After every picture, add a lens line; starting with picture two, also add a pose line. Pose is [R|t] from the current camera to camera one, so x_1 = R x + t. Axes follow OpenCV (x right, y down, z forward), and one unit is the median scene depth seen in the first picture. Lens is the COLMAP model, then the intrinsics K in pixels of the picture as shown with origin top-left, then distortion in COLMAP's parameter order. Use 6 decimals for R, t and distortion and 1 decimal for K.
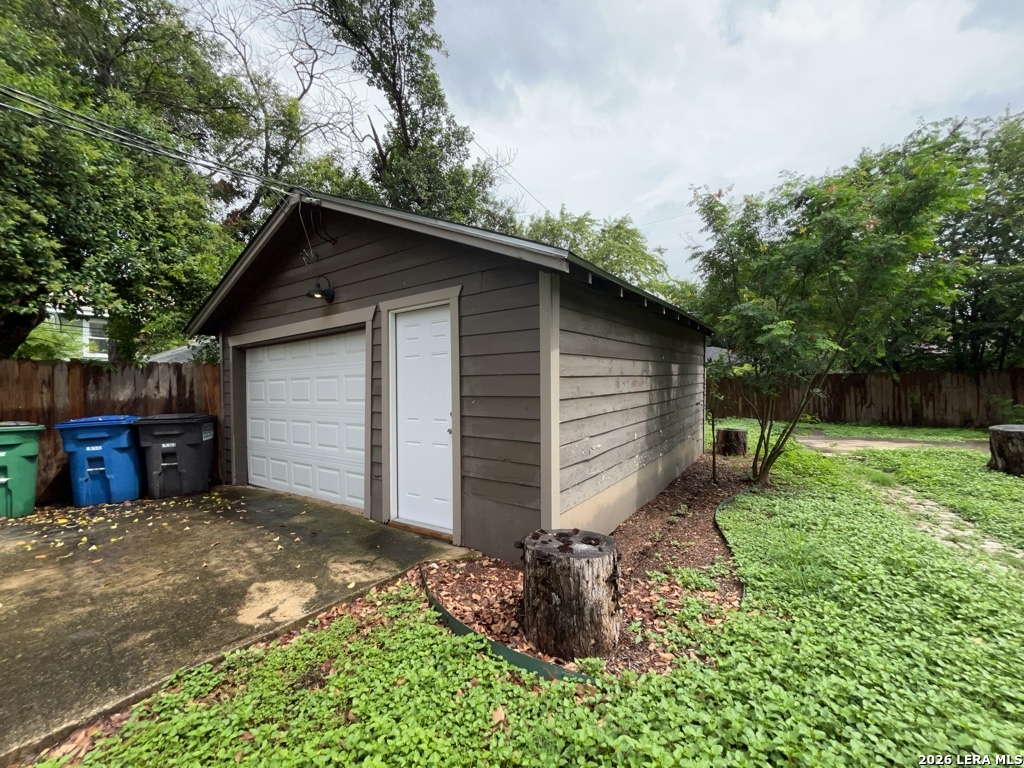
lens RADIAL K [[415.2, 0, 513.0], [0, 415.2, 381.9], [0, 0, 1]] dist [-0.000298, -0.000993]
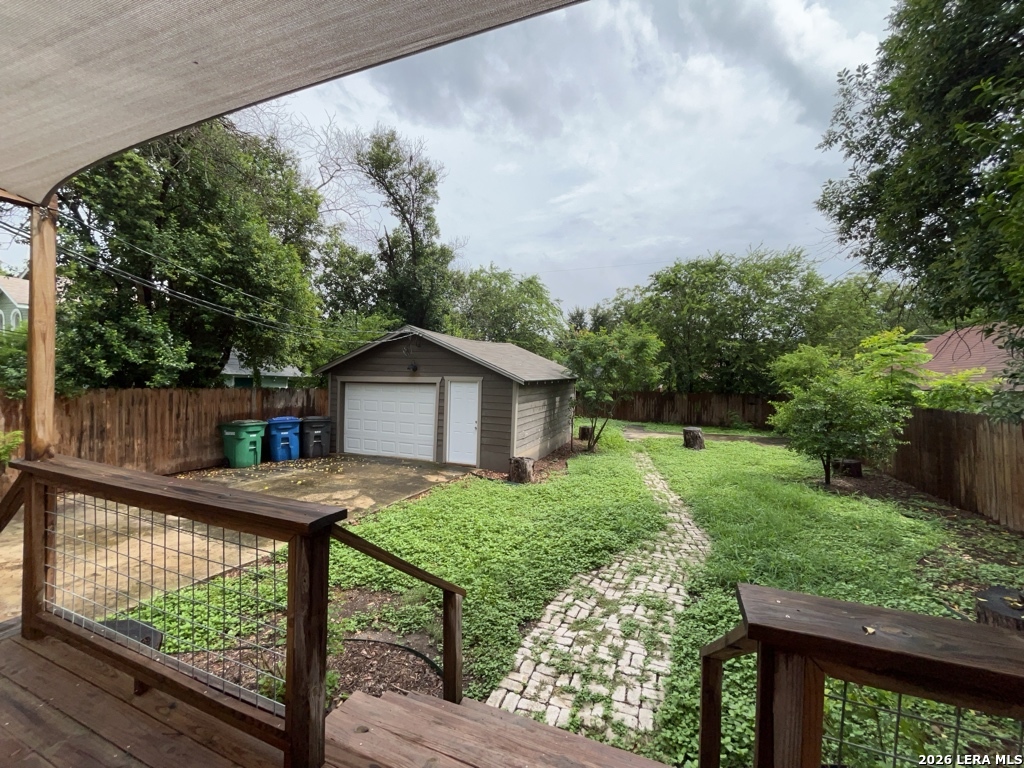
lens RADIAL K [[415.2, 0, 510.8], [0, 415.2, 383.3], [0, 0, 1]] dist [-0.000298, -0.000993]
pose [[0.974167, 0.035850, 0.222965, -0.425467], [-0.041217, 0.998961, 0.019463, -0.186523], [-0.222036, -0.028150, 0.974632, -1.345927]]
